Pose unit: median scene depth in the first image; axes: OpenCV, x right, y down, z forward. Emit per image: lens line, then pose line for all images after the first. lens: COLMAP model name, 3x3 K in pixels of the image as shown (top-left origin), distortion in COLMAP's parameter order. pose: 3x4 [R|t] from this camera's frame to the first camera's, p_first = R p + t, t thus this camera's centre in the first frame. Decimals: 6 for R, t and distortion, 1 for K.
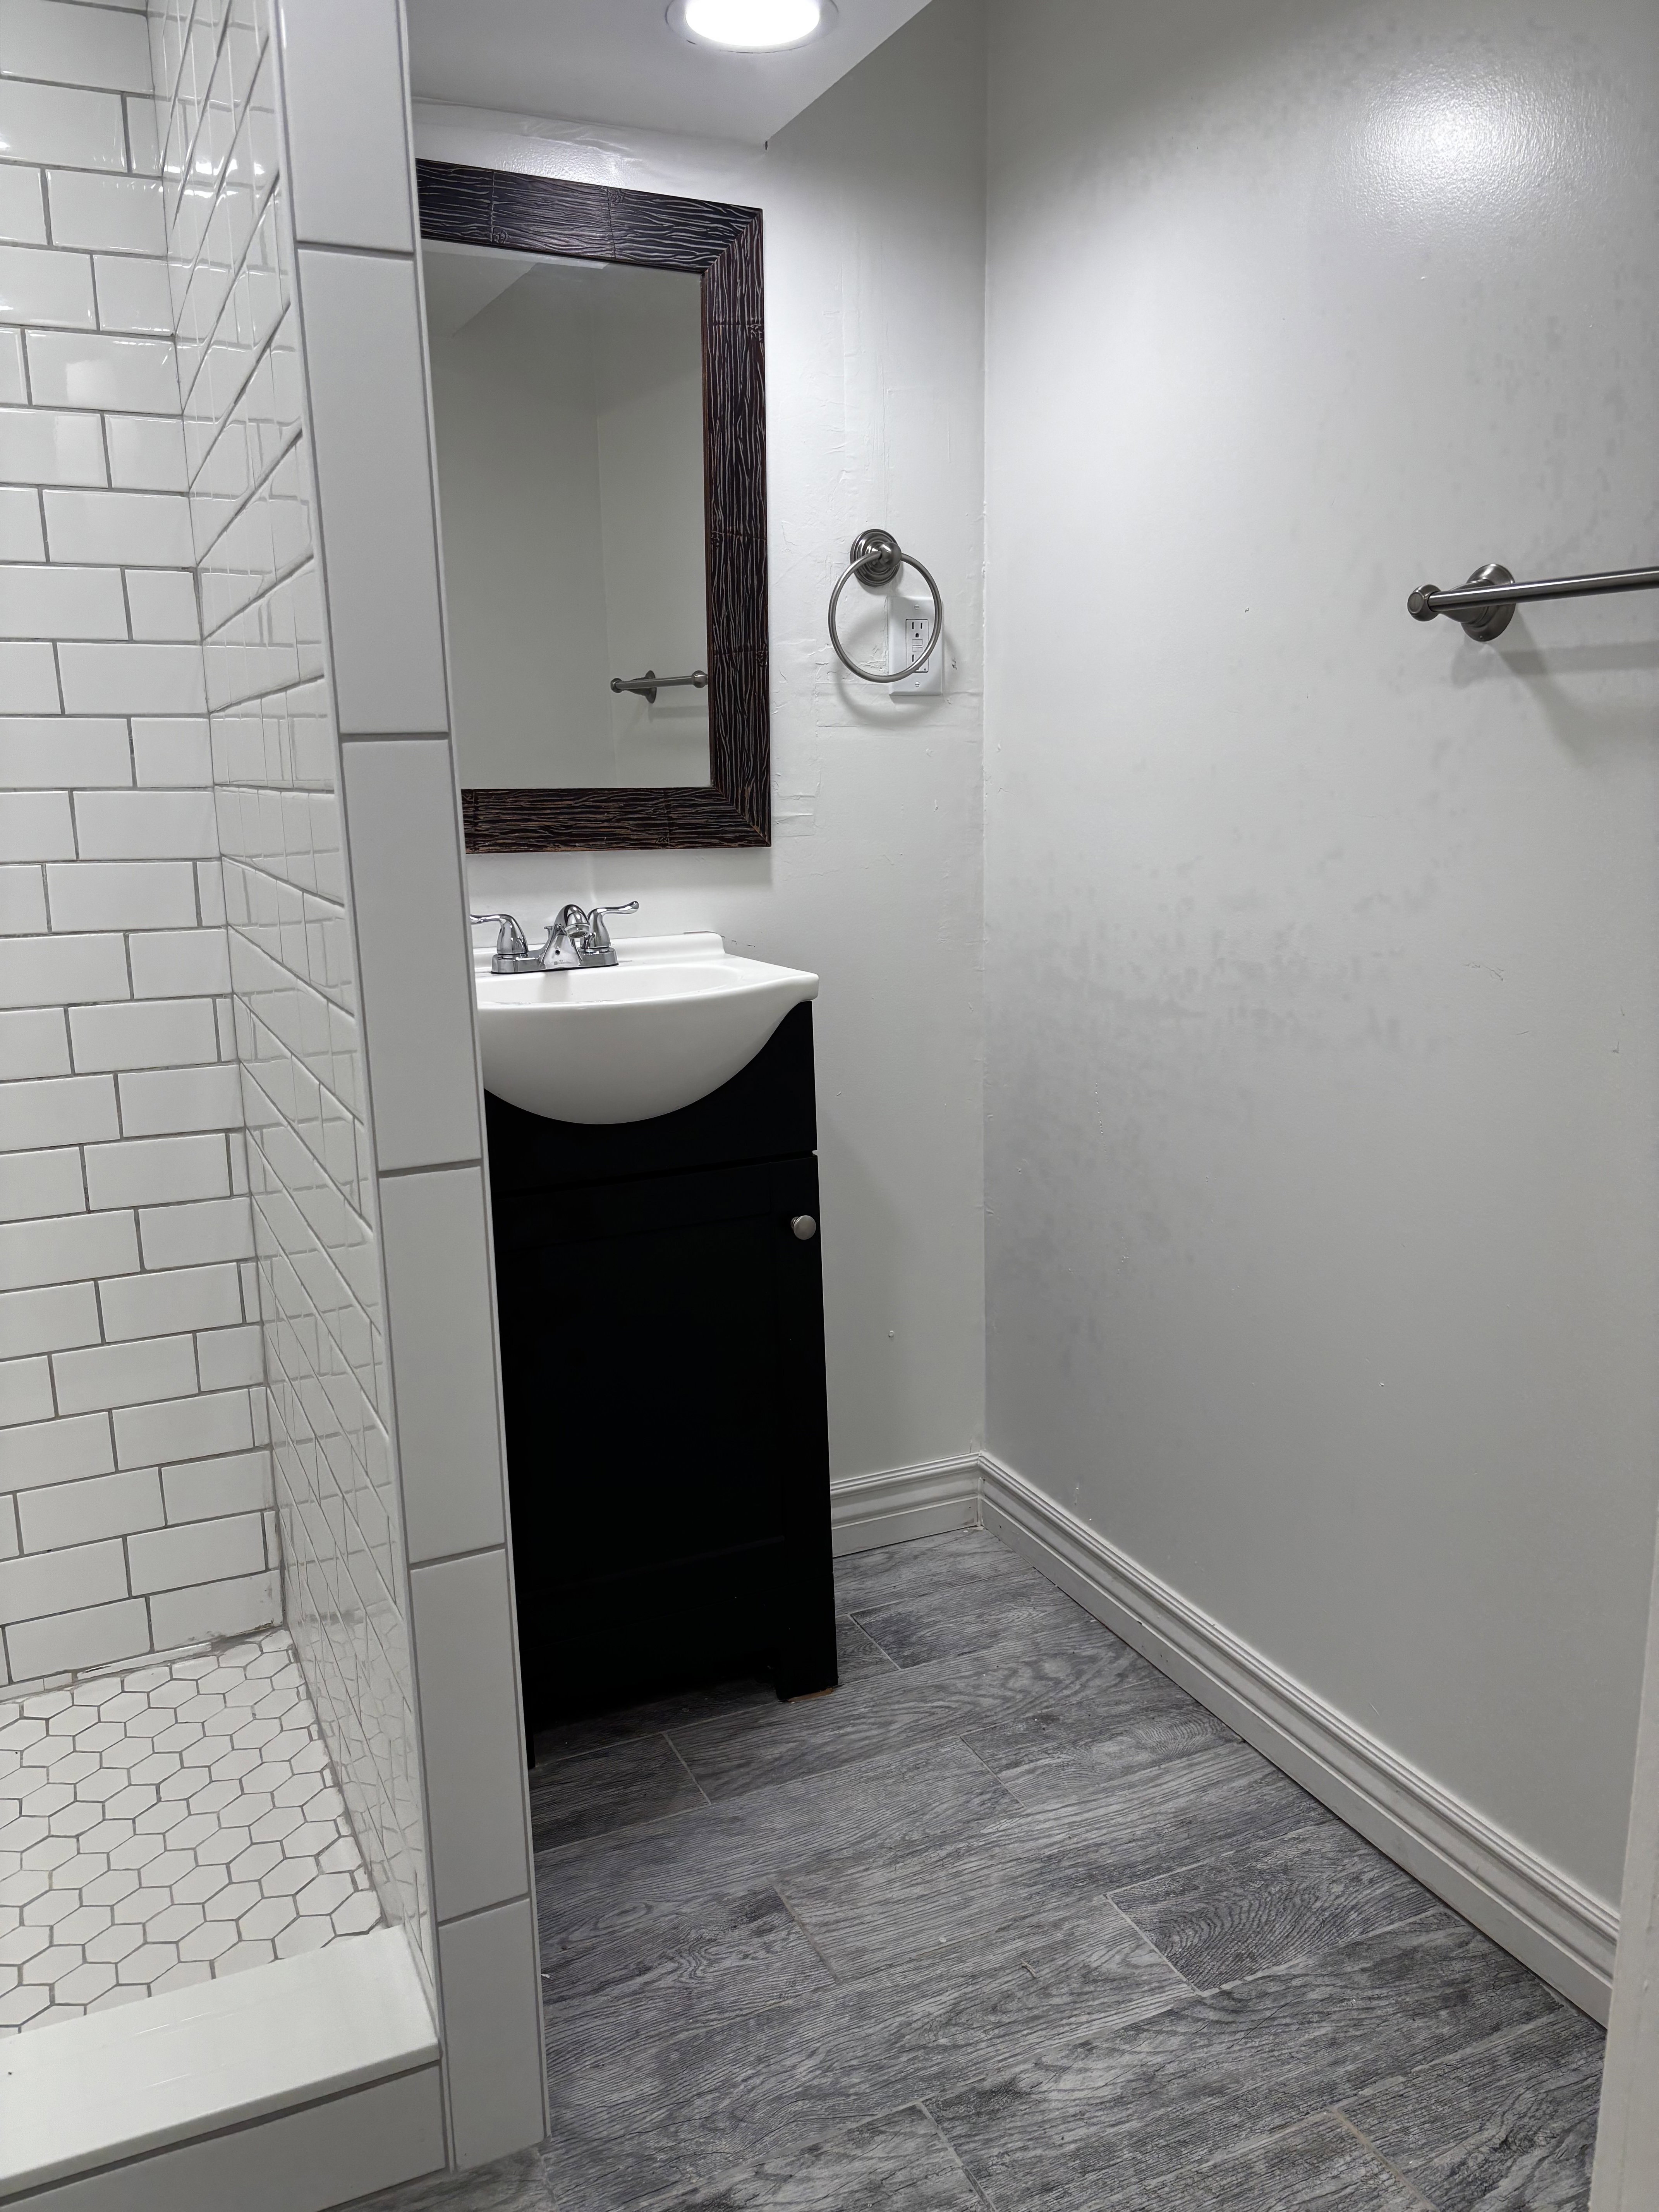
lens RADIAL K [[1707.6, 0, 814.5], [0, 1707.6, 1125.1], [0, 0, 1]] dist [0.056989, -0.065959]
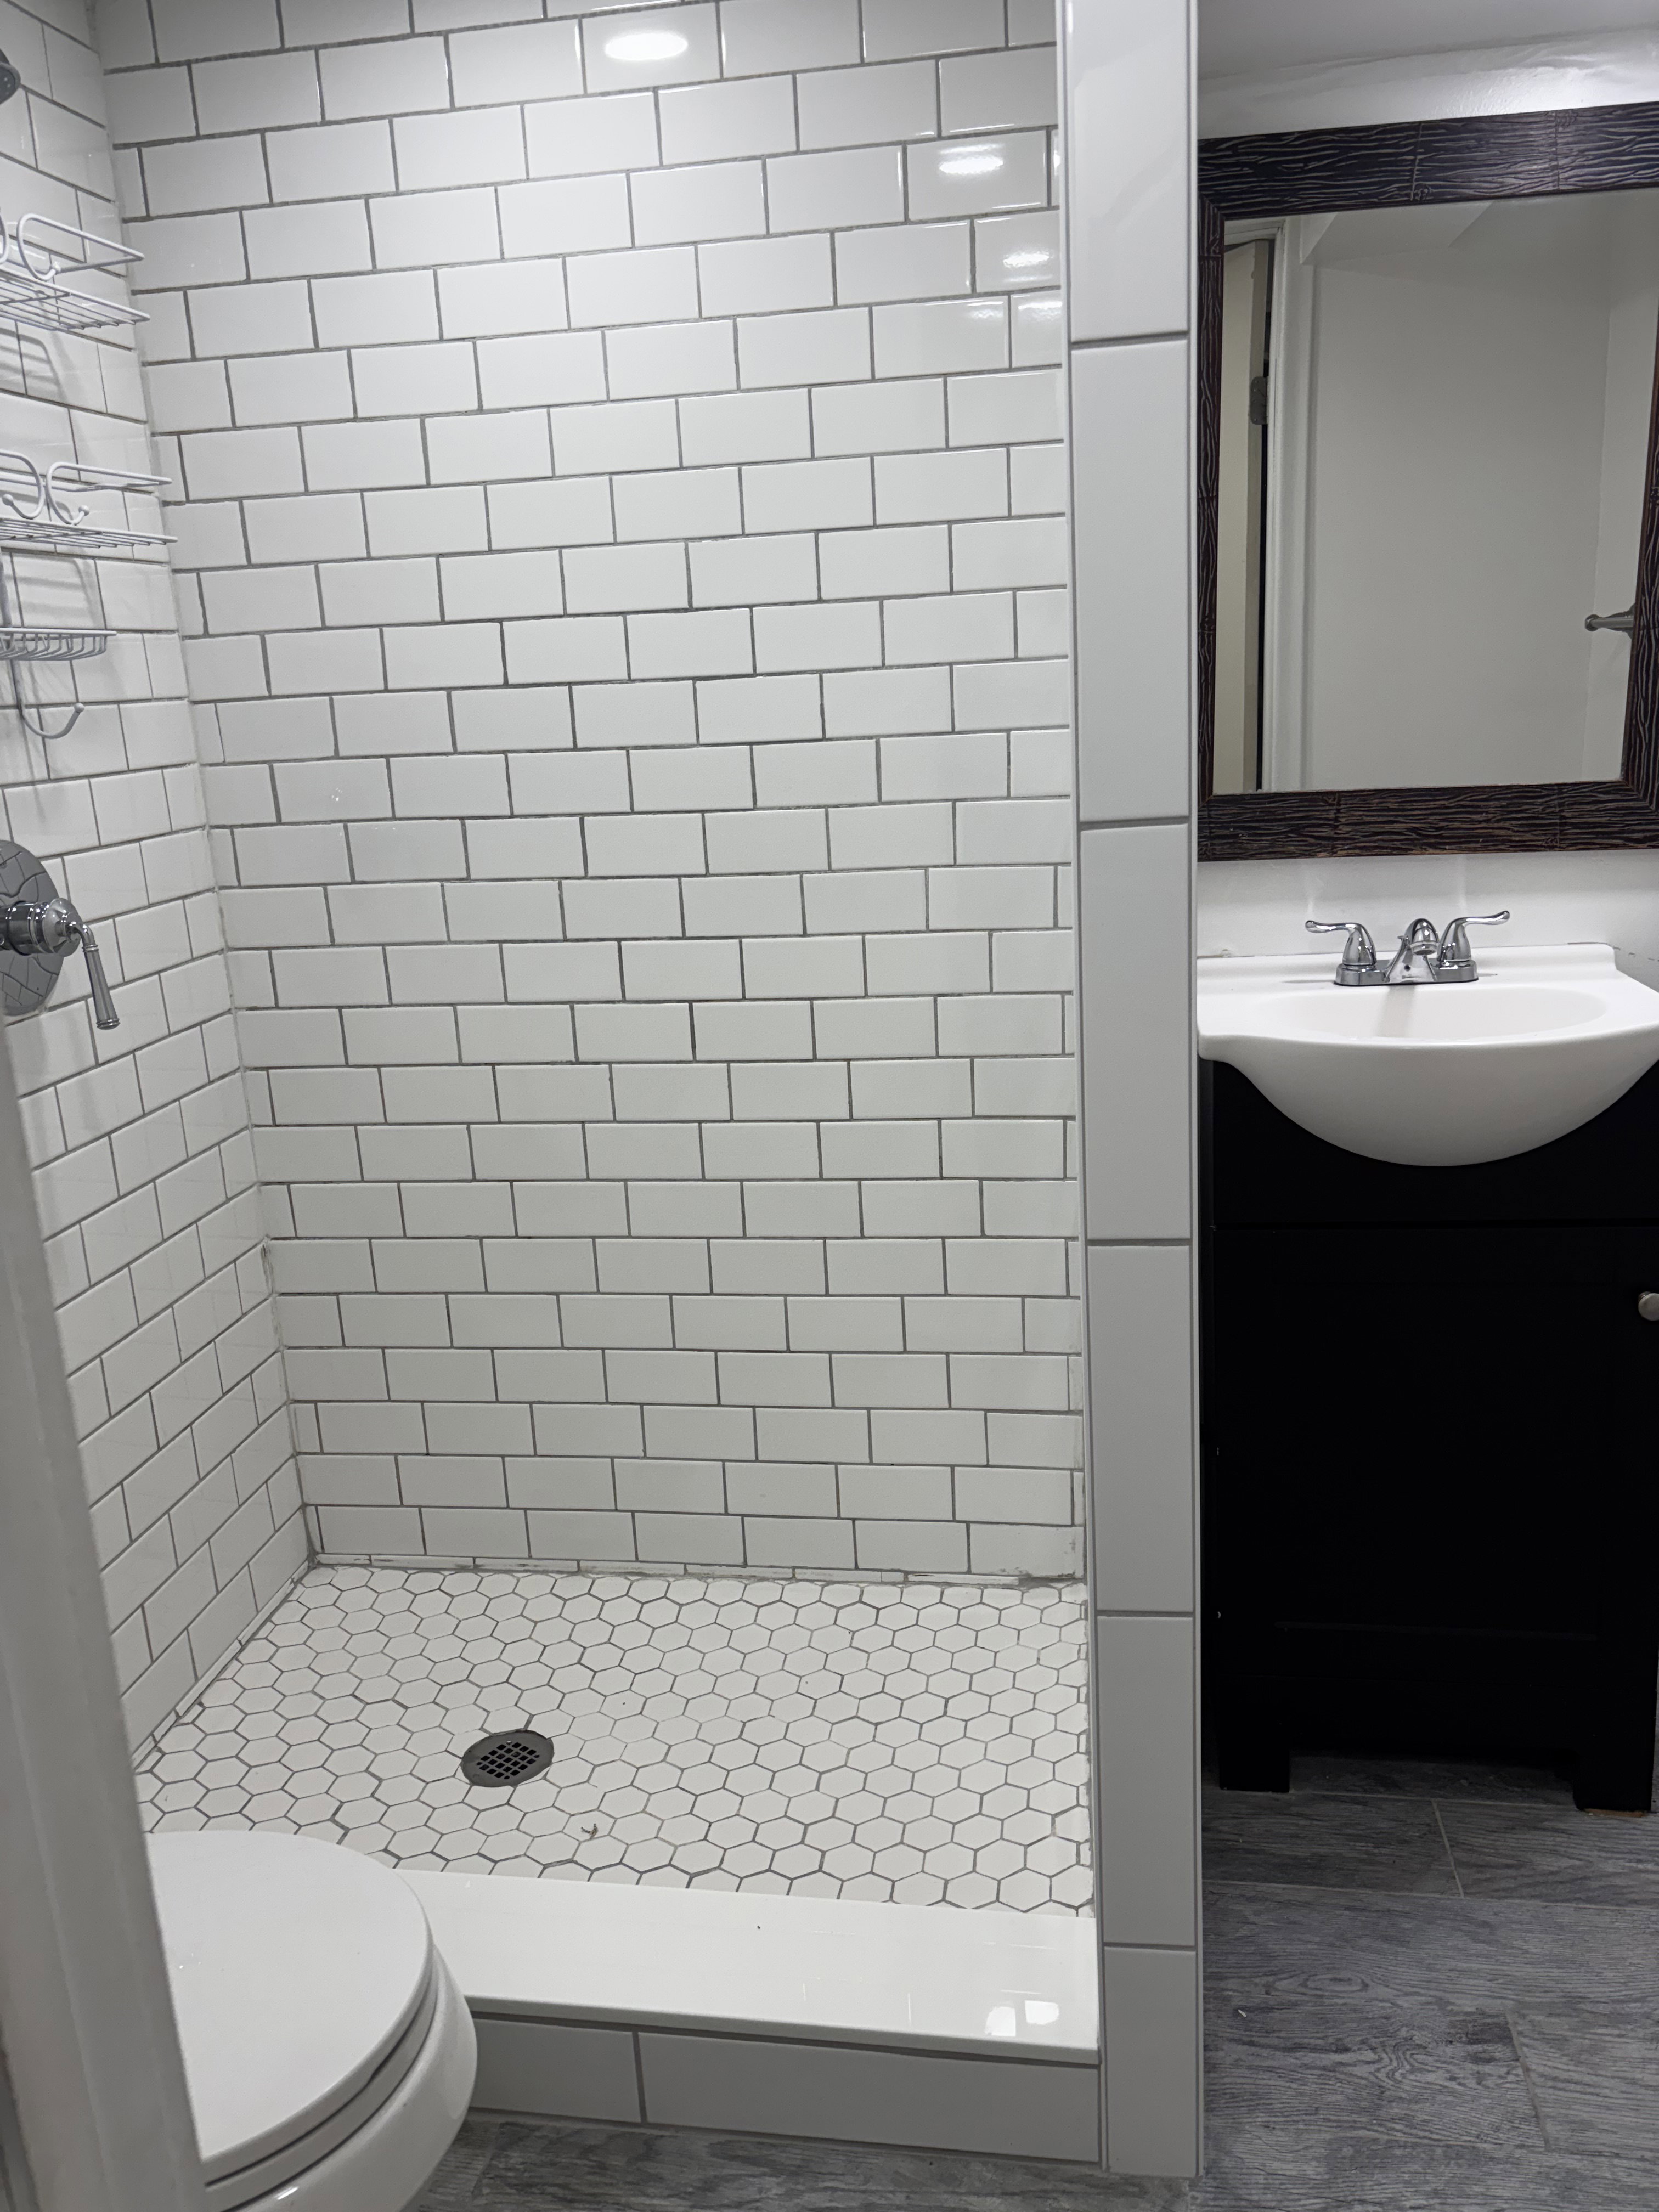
lens RADIAL K [[1707.6, 0, 826.4], [0, 1707.6, 1101.3], [0, 0, 1]] dist [0.056989, -0.065959]
pose [[0.830146, 0.111007, -0.546383, 0.117157], [-0.074351, 0.993268, 0.088834, -0.093561], [0.552566, -0.033121, 0.832811, 0.037871]]
